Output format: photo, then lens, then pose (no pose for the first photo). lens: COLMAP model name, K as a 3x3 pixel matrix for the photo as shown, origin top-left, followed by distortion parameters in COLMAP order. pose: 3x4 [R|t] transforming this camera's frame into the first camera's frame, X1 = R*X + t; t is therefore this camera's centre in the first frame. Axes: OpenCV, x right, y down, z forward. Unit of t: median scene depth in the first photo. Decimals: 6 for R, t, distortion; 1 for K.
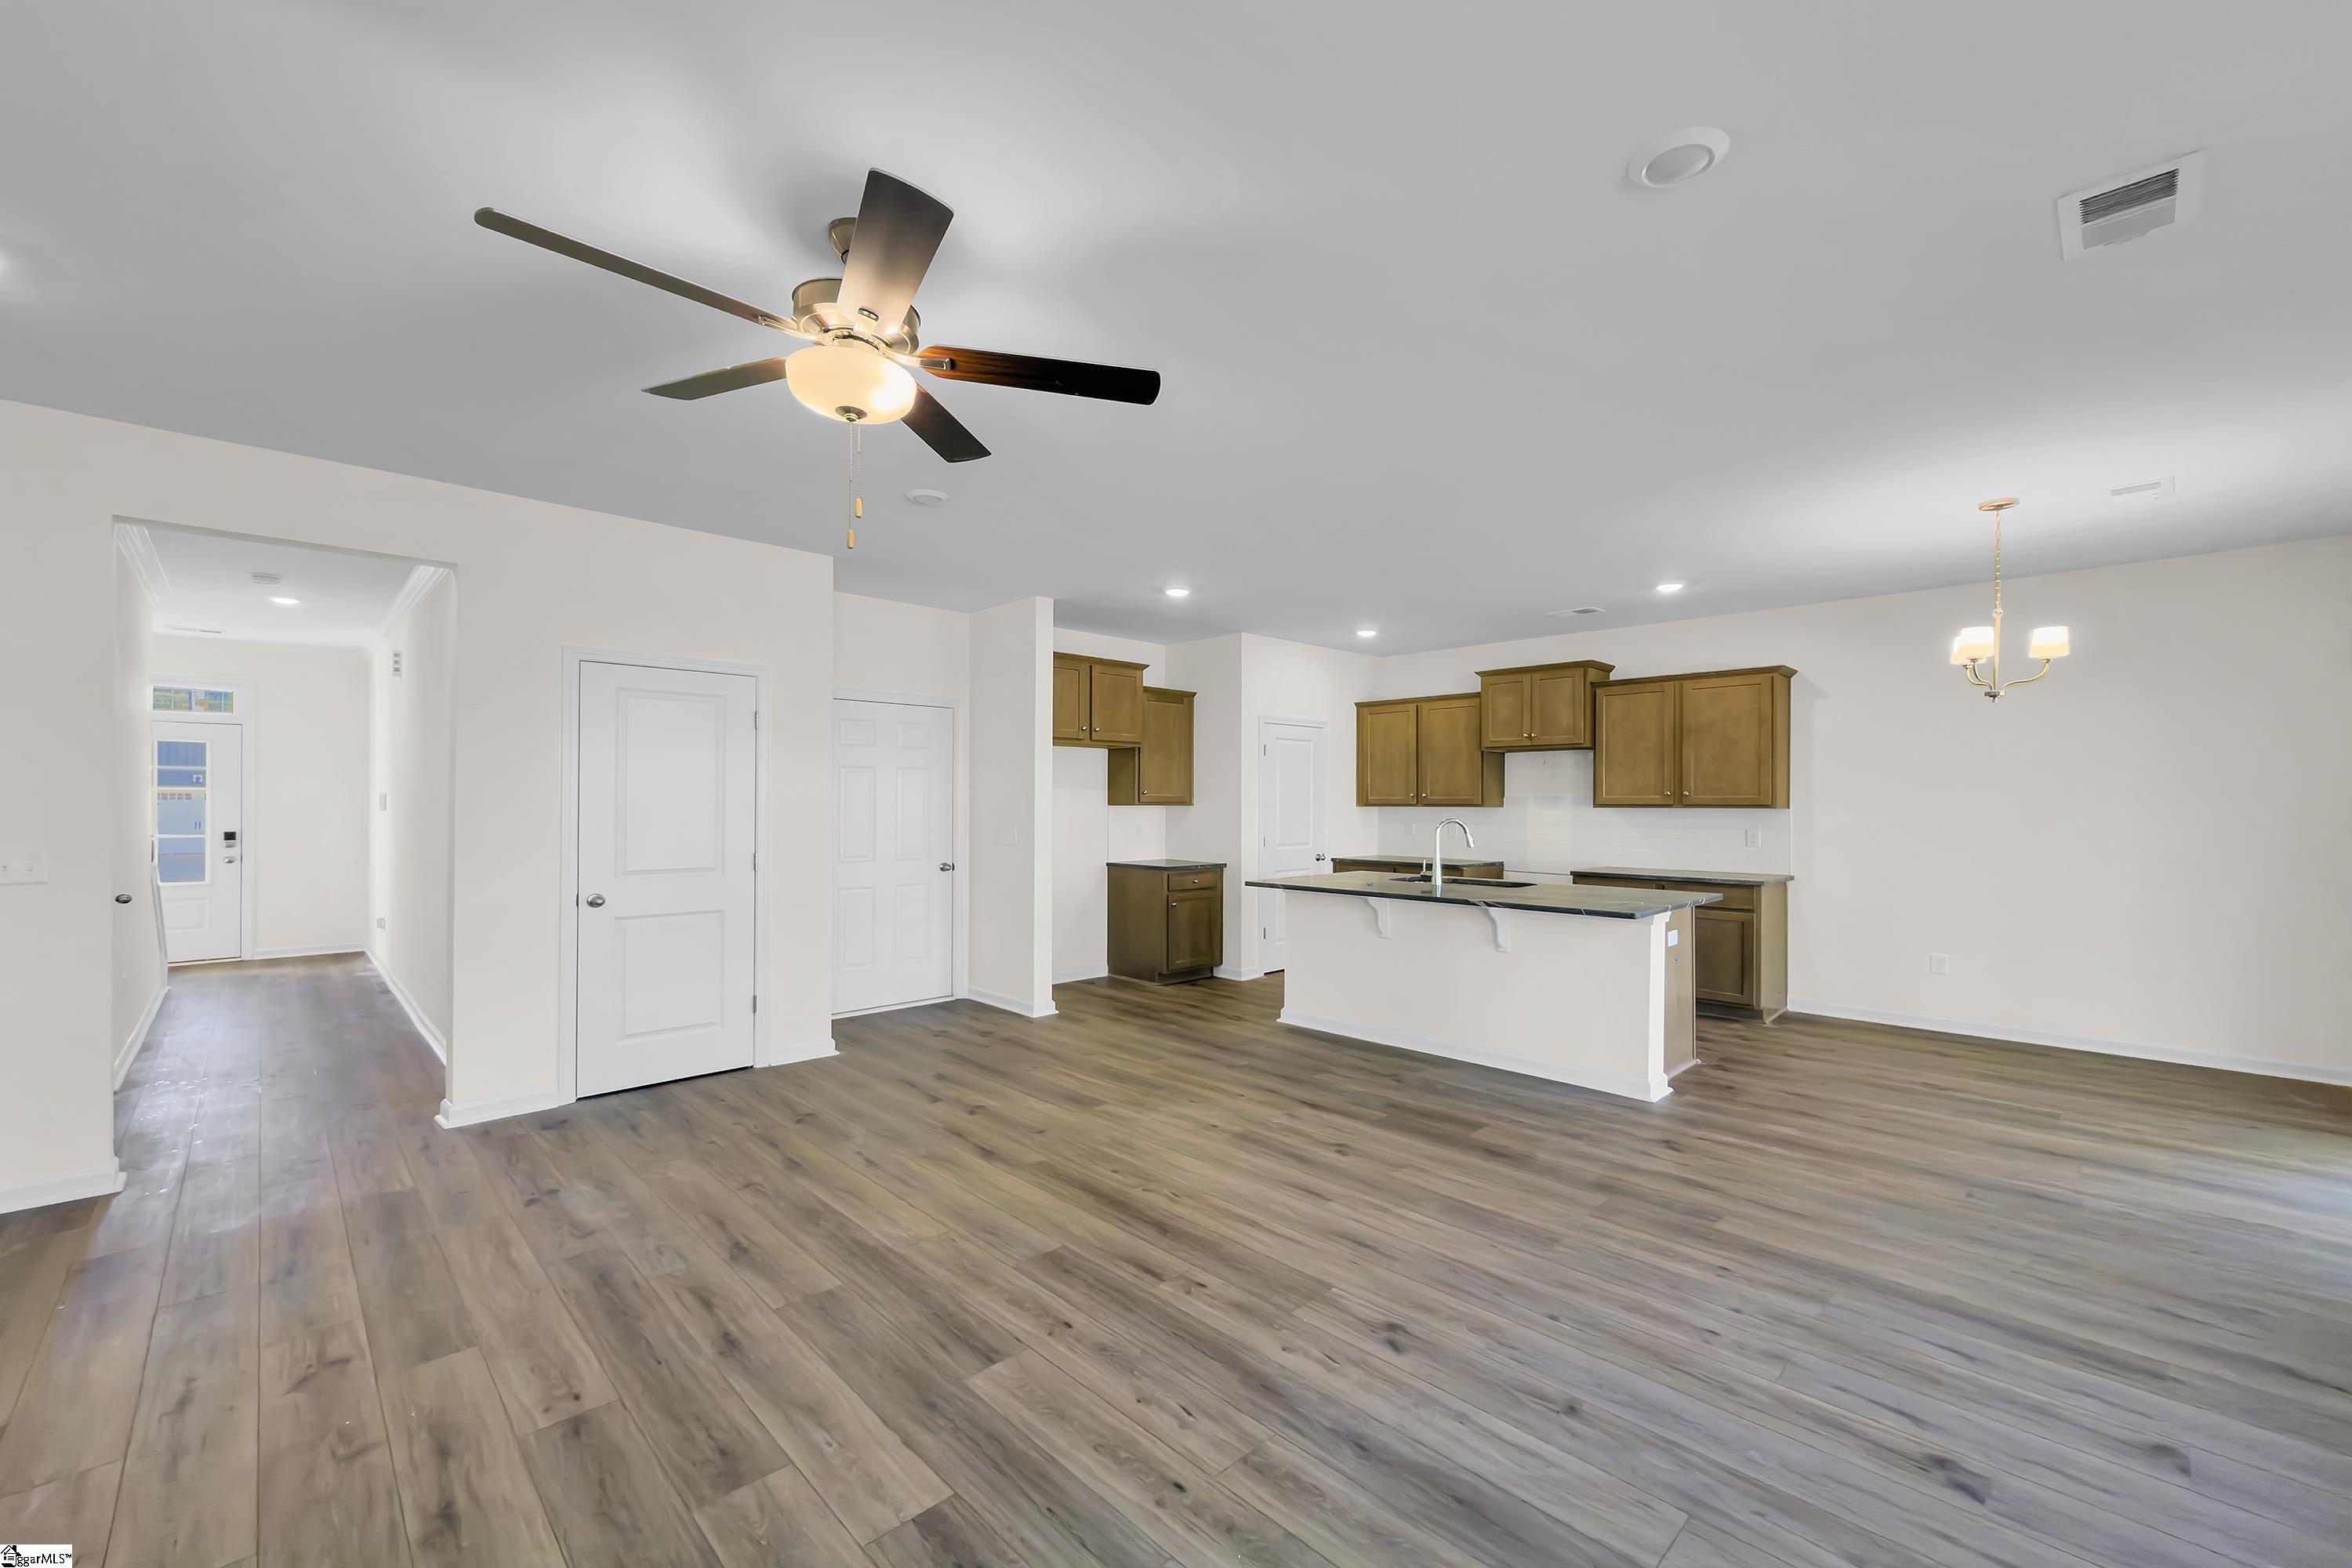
lens RADIAL K [[941.2, 0, 1178.2], [0, 941.2, 798.7], [0, 0, 1]] dist [0.001917, 0.000237]
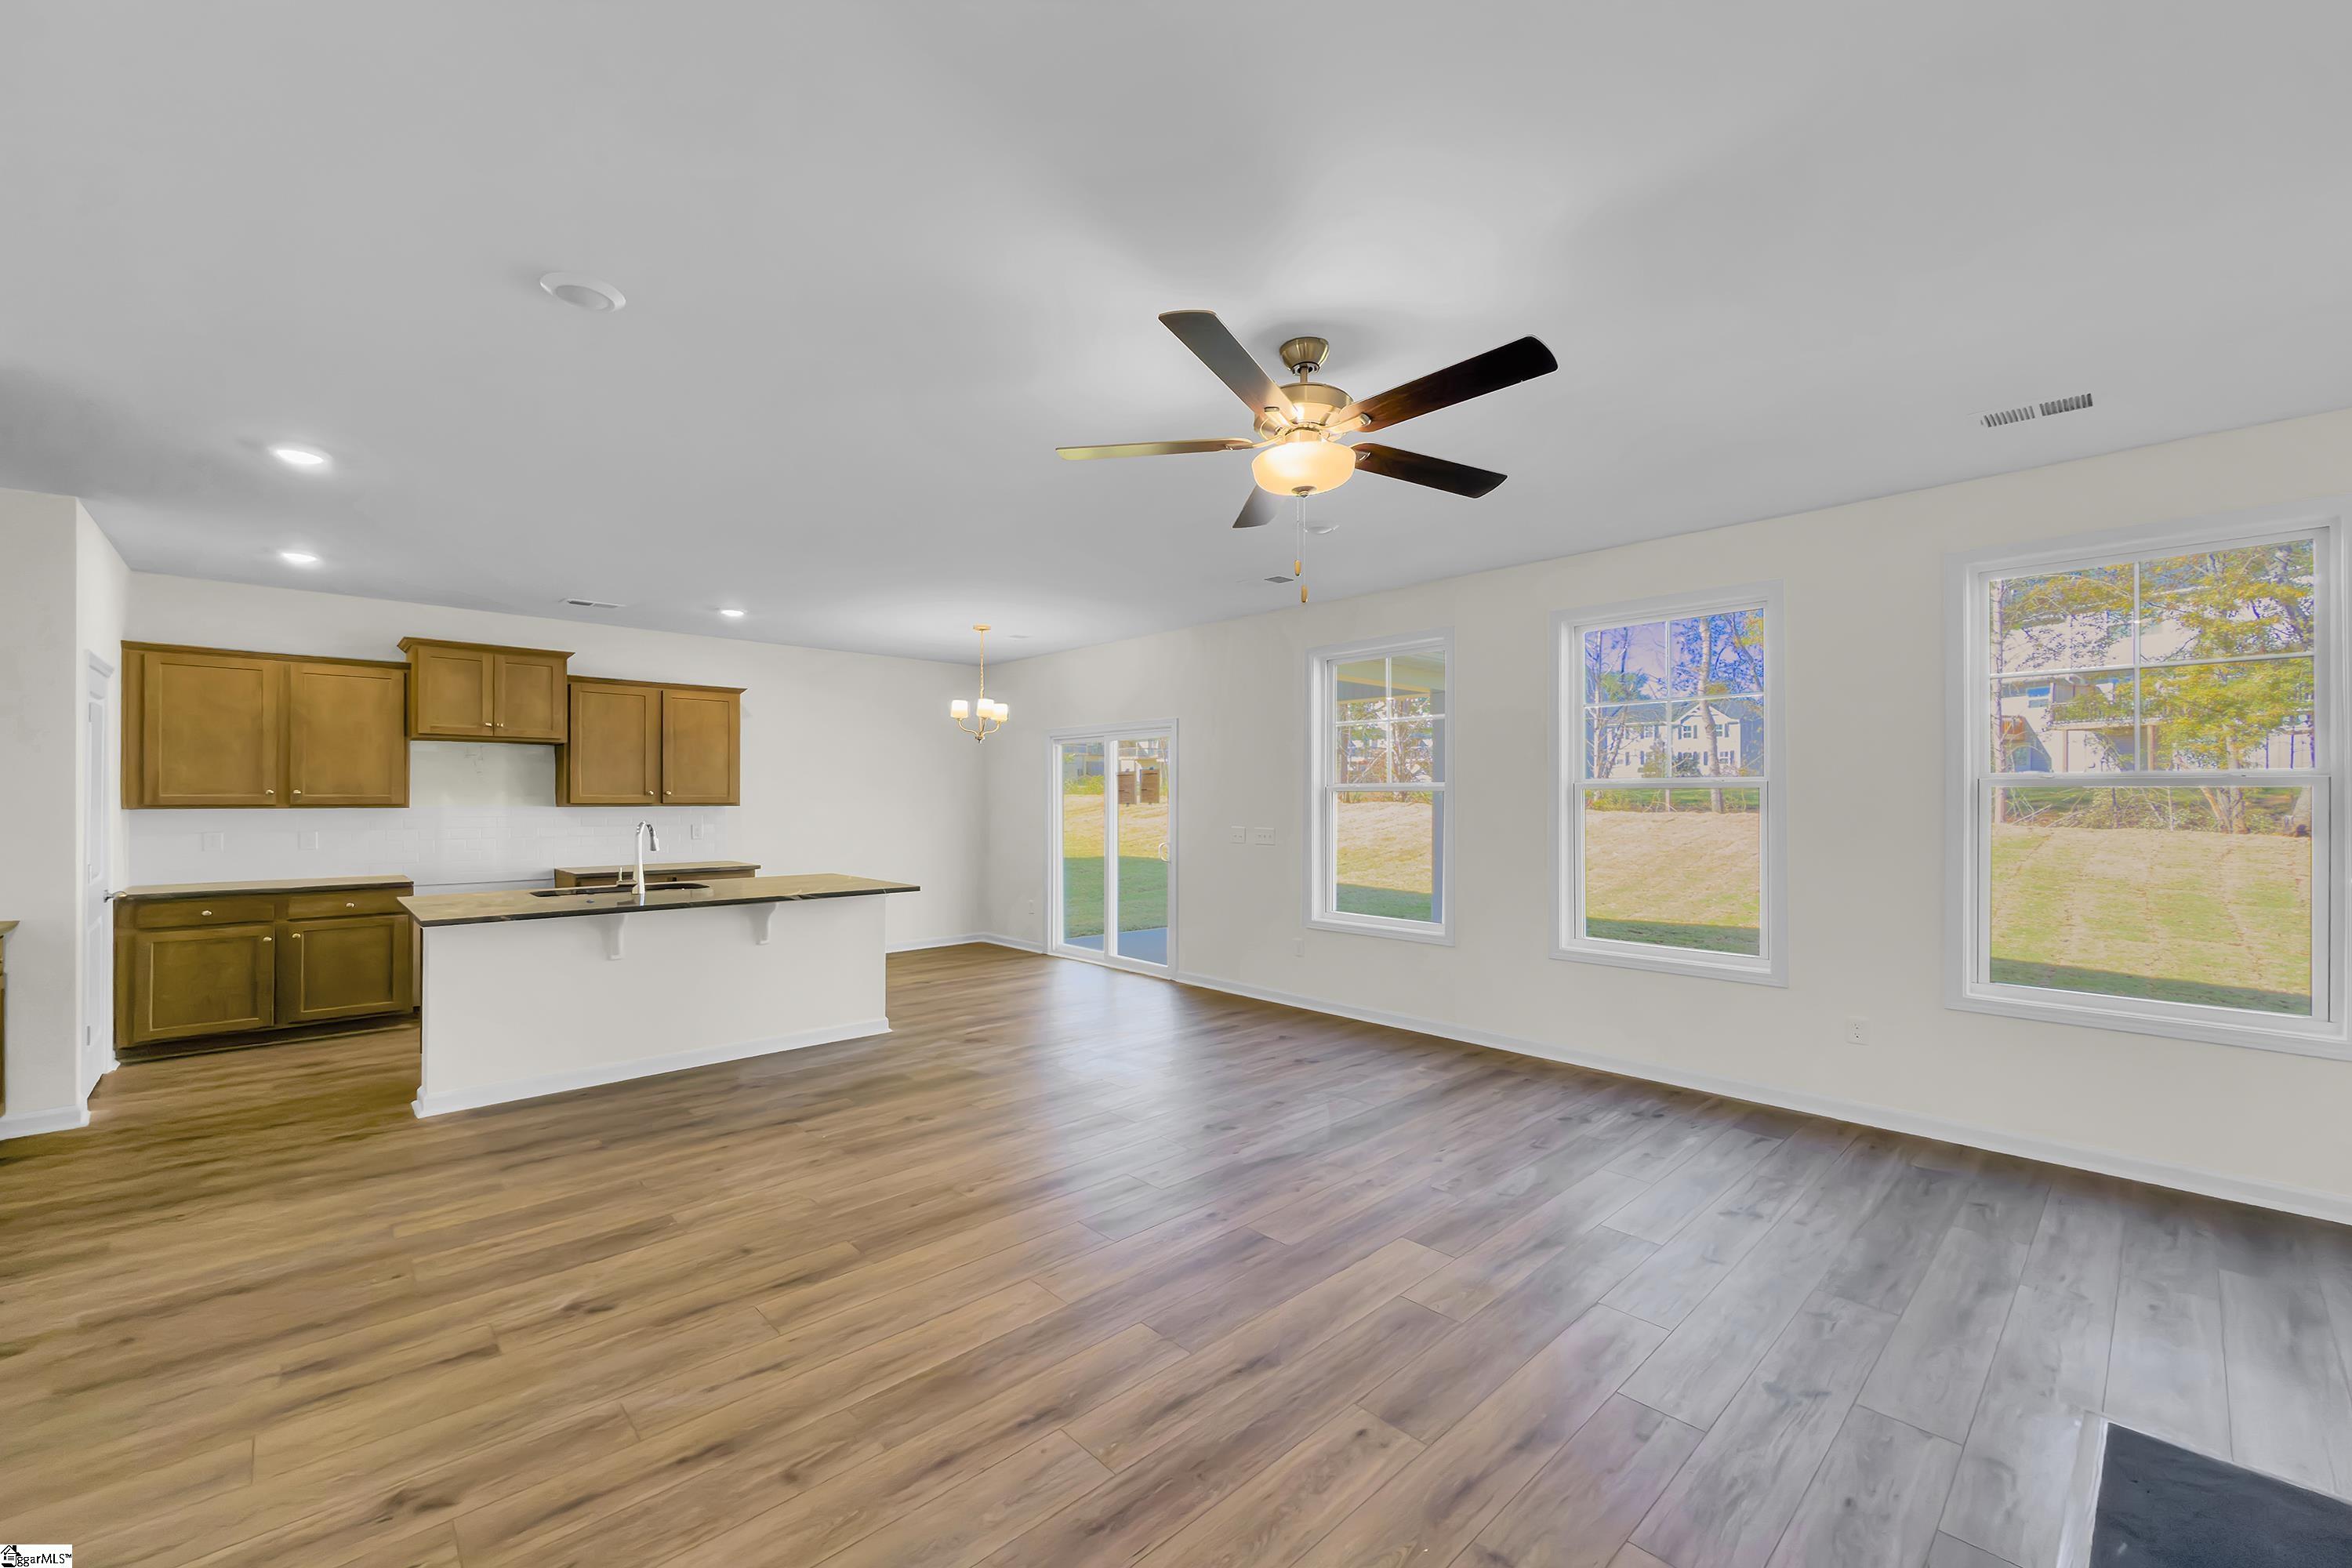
lens RADIAL K [[941.2, 0, 1178.2], [0, 941.2, 798.7], [0, 0, 1]] dist [0.001917, 0.000237]
pose [[0.015173, -0.001182, 0.999884, -0.575386], [-0.003760, 0.999992, 0.001239, -0.003060], [-0.999878, -0.003779, 0.015168, 0.423140]]
